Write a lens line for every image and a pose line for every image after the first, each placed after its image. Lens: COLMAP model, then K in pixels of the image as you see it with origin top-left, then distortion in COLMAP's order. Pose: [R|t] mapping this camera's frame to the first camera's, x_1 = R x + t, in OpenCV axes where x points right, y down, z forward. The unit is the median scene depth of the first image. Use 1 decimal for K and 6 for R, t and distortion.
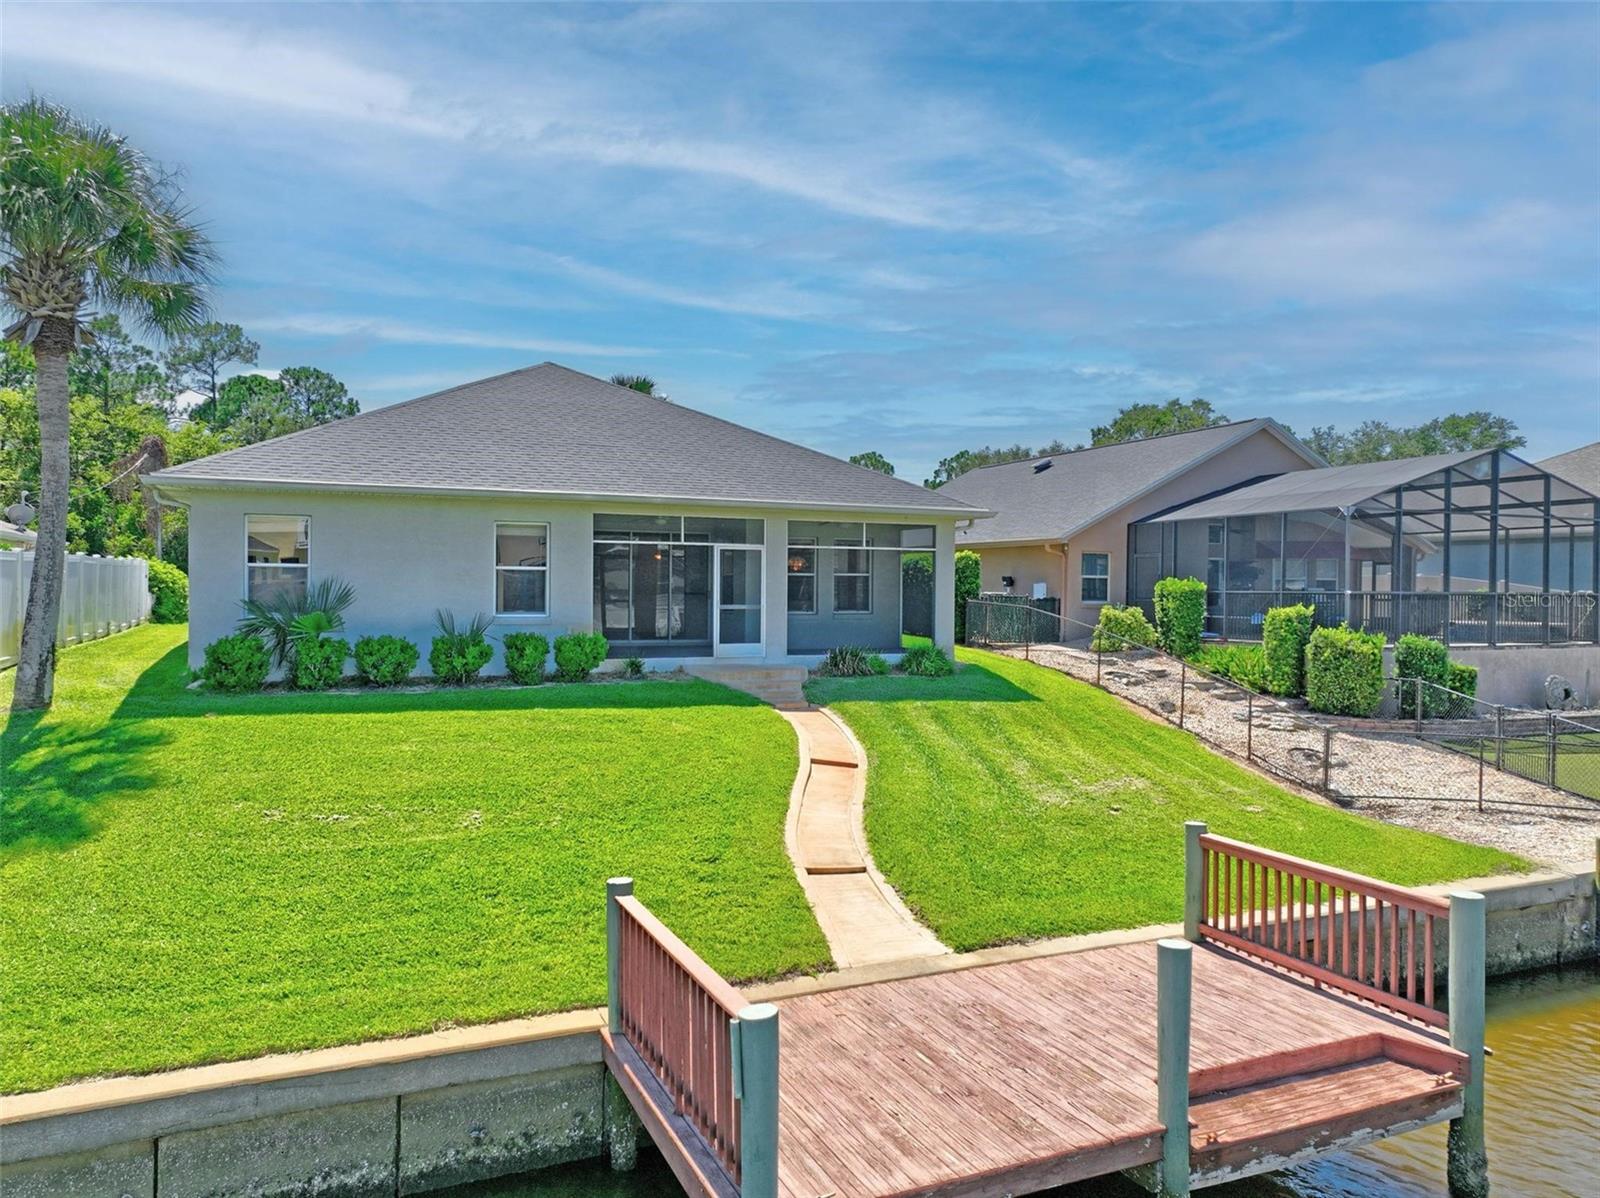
lens RADIAL K [[1115.8, 0, 799.5], [0, 1115.8, 593.4], [0, 0, 1]] dist [-0.000990, 0.004654]
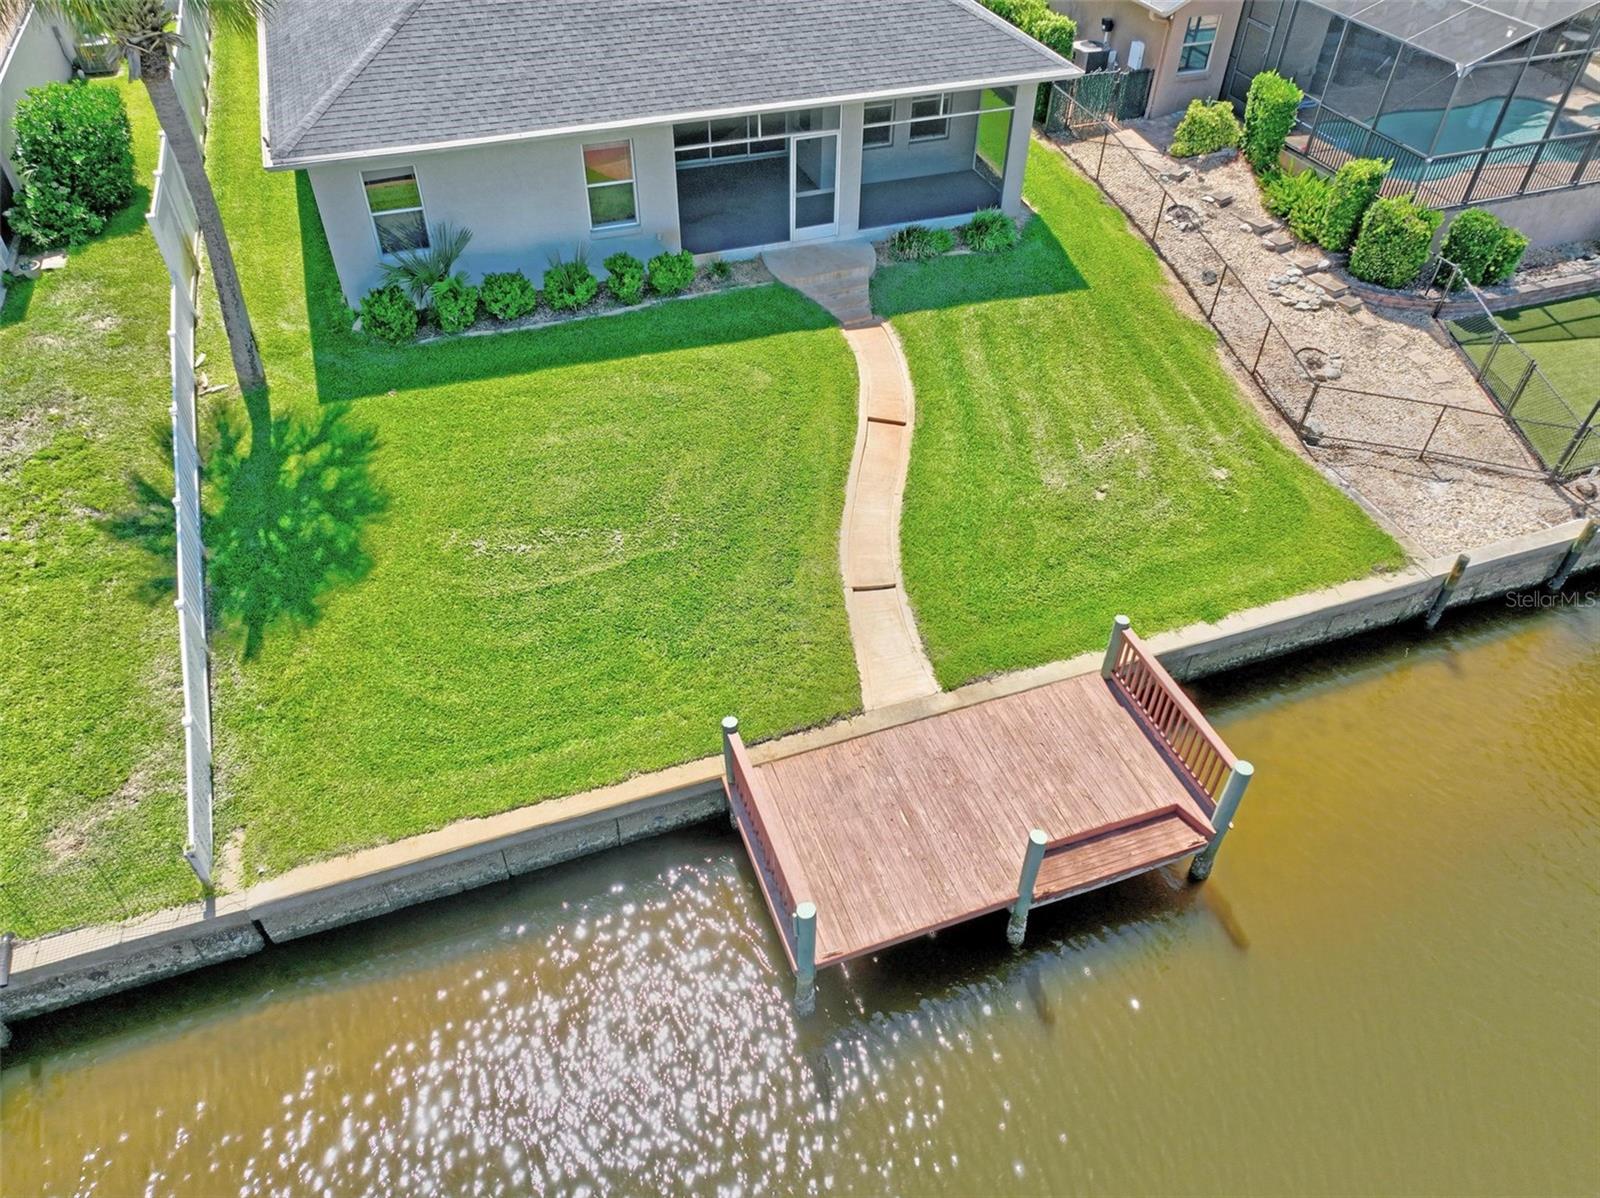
lens RADIAL K [[1115.8, 0, 800.4], [0, 1115.8, 593.7], [0, 0, 1]] dist [-0.000990, 0.004654]
pose [[0.997116, 0.050042, -0.057051, 0.012261], [0.001612, 0.737641, 0.675191, -0.425726], [0.075871, -0.673336, 0.735434, -0.033991]]
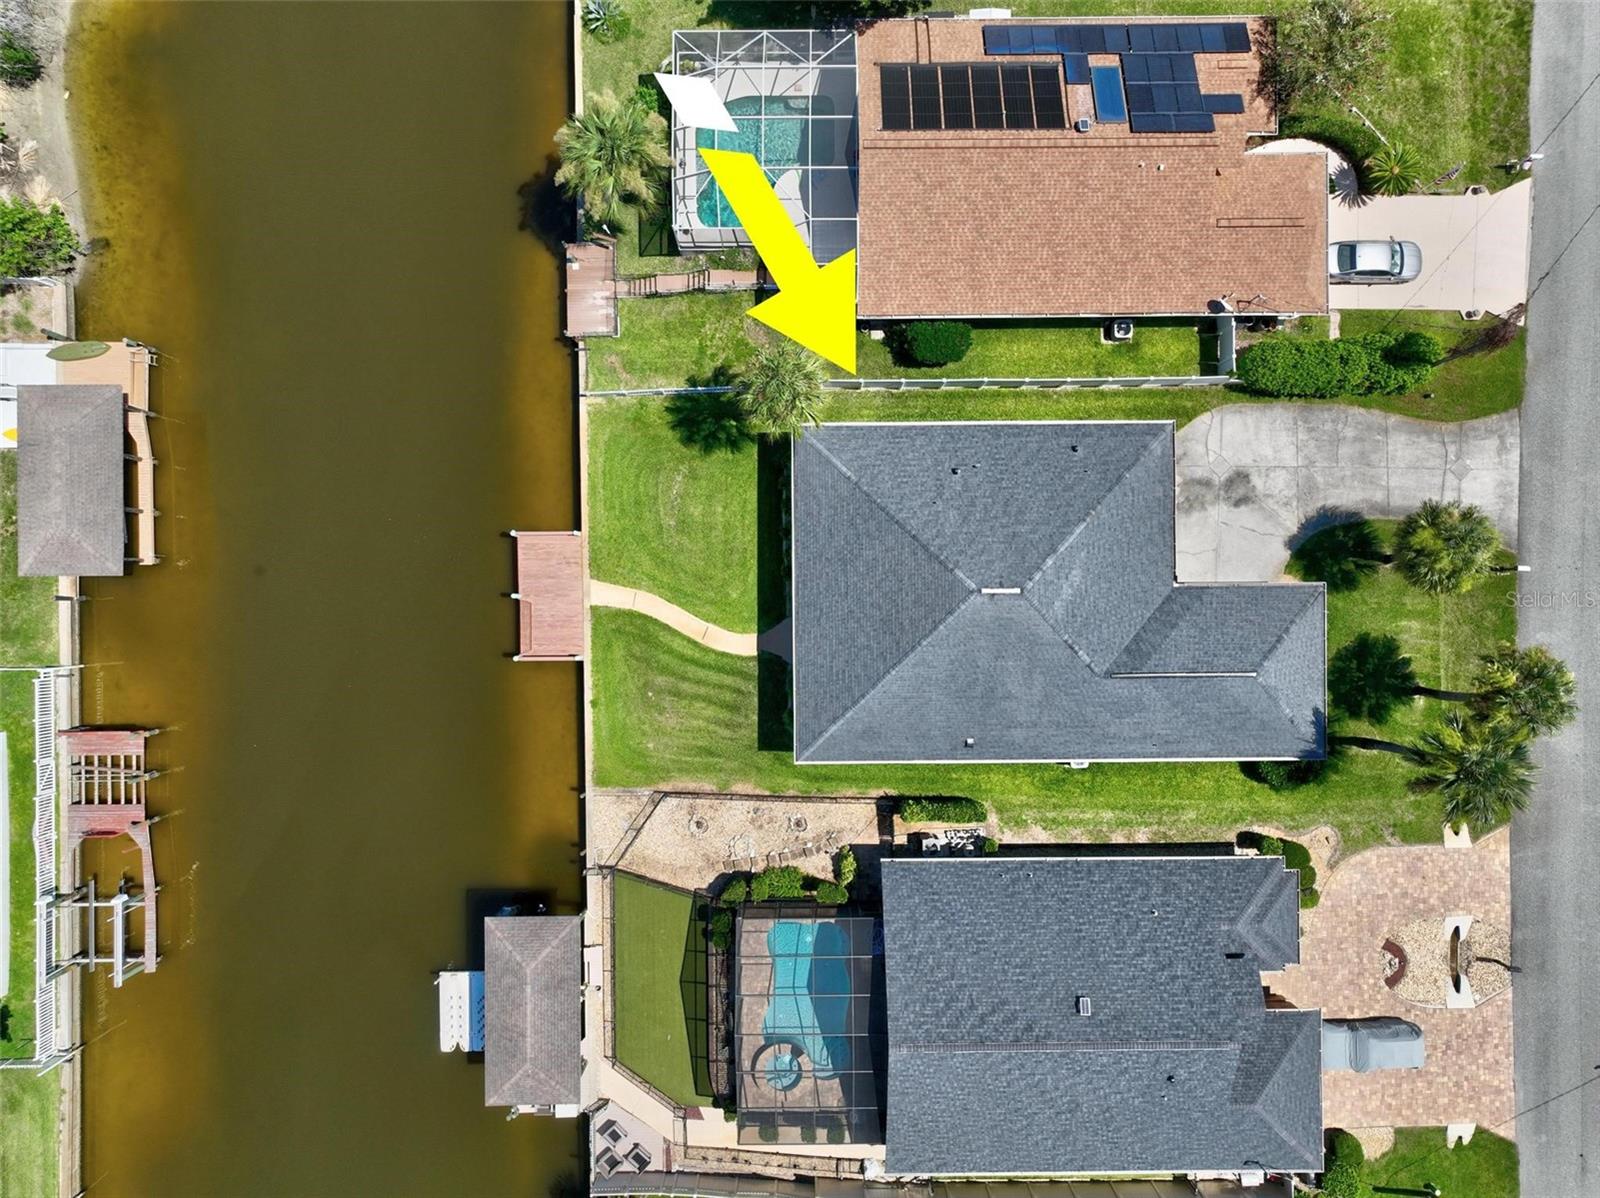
lens RADIAL K [[1115.8, 0, 796.1], [0, 1115.8, 600.5], [0, 0, 1]] dist [-0.000990, 0.004654]
pose [[-0.398035, 0.917182, -0.018581, -0.079313], [-0.017529, 0.012647, 0.999766, -2.429568], [0.917203, 0.398268, 0.011043, 0.914806]]
